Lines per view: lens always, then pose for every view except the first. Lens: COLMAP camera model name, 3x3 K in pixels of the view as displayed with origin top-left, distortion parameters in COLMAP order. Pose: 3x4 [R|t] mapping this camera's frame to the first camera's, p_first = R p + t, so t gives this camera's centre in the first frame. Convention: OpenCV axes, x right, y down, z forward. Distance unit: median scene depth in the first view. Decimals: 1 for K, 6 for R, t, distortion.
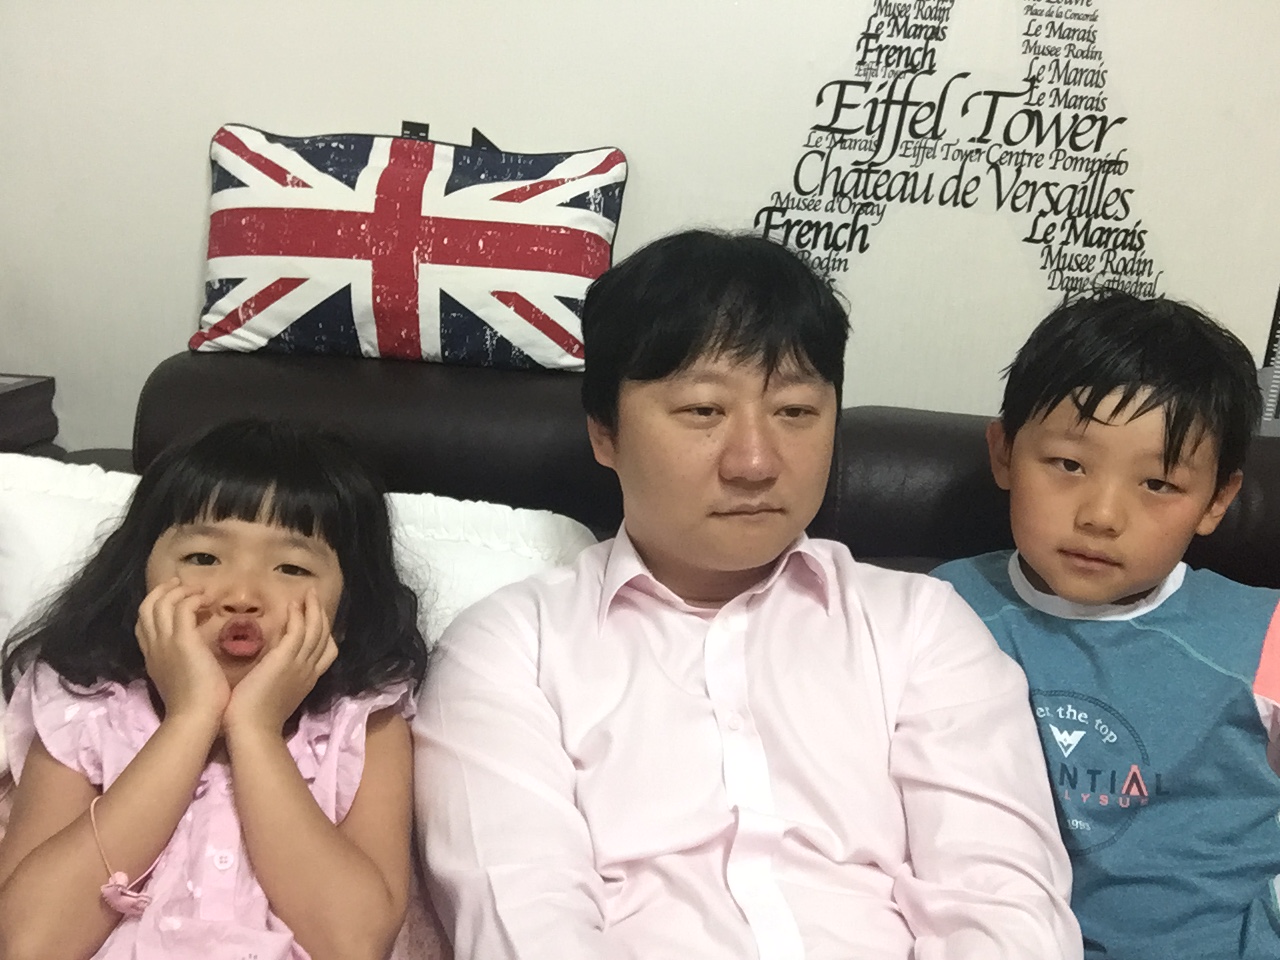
lens RADIAL K [[1160.7, 0, 640.0], [0, 1160.7, 480.0], [0, 0, 1]] dist [0.083335, -0.178505]
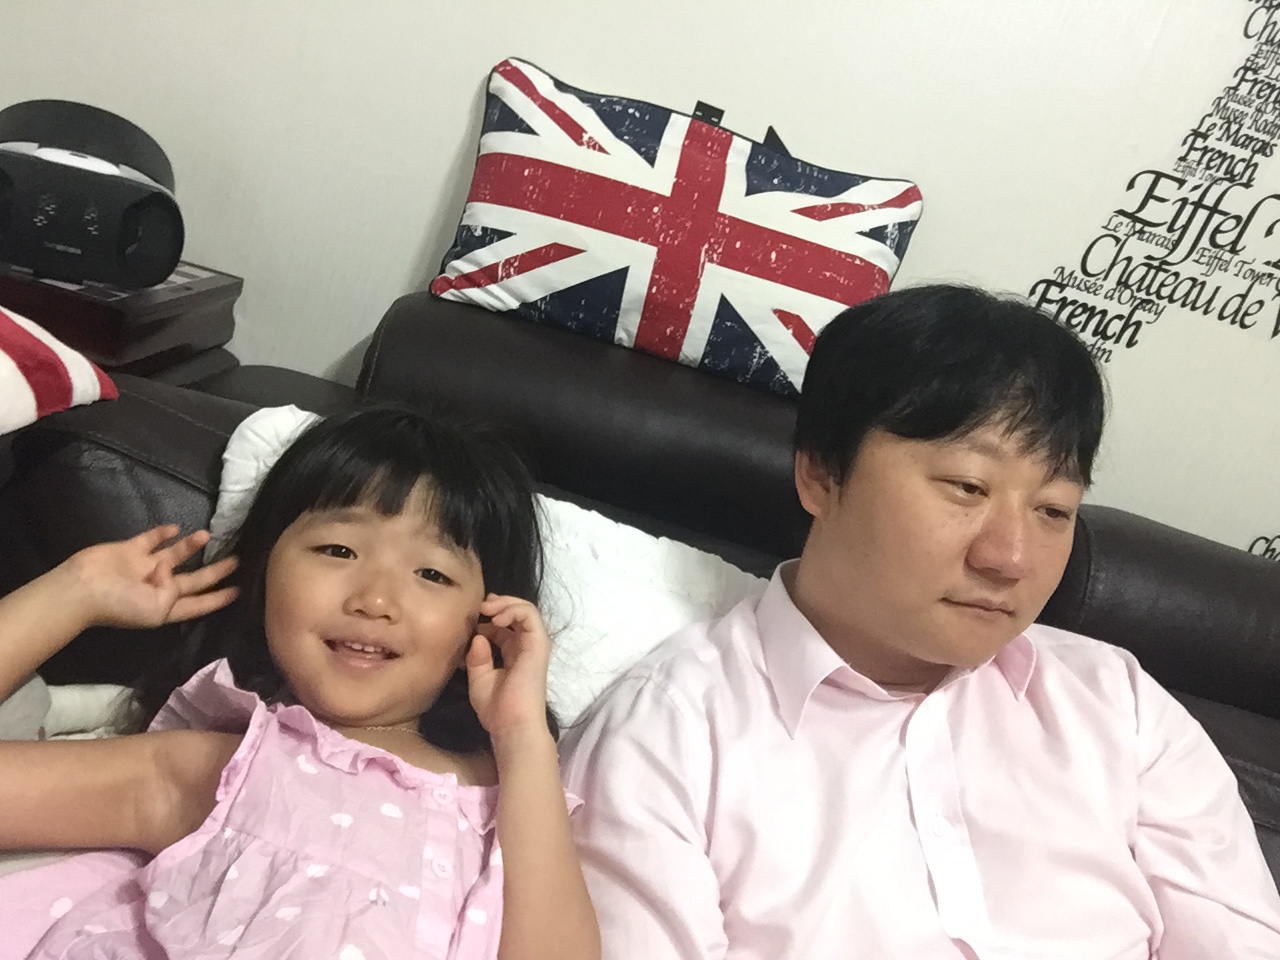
lens RADIAL K [[1164.0, 0, 647.3], [0, 1164.0, 477.8], [0, 0, 1]] dist [0.062645, -0.128677]
pose [[0.972661, 0.211674, 0.095520, -0.274682], [-0.214900, 0.976323, 0.024741, -0.029017], [-0.088021, -0.044592, 0.995120, 0.066470]]
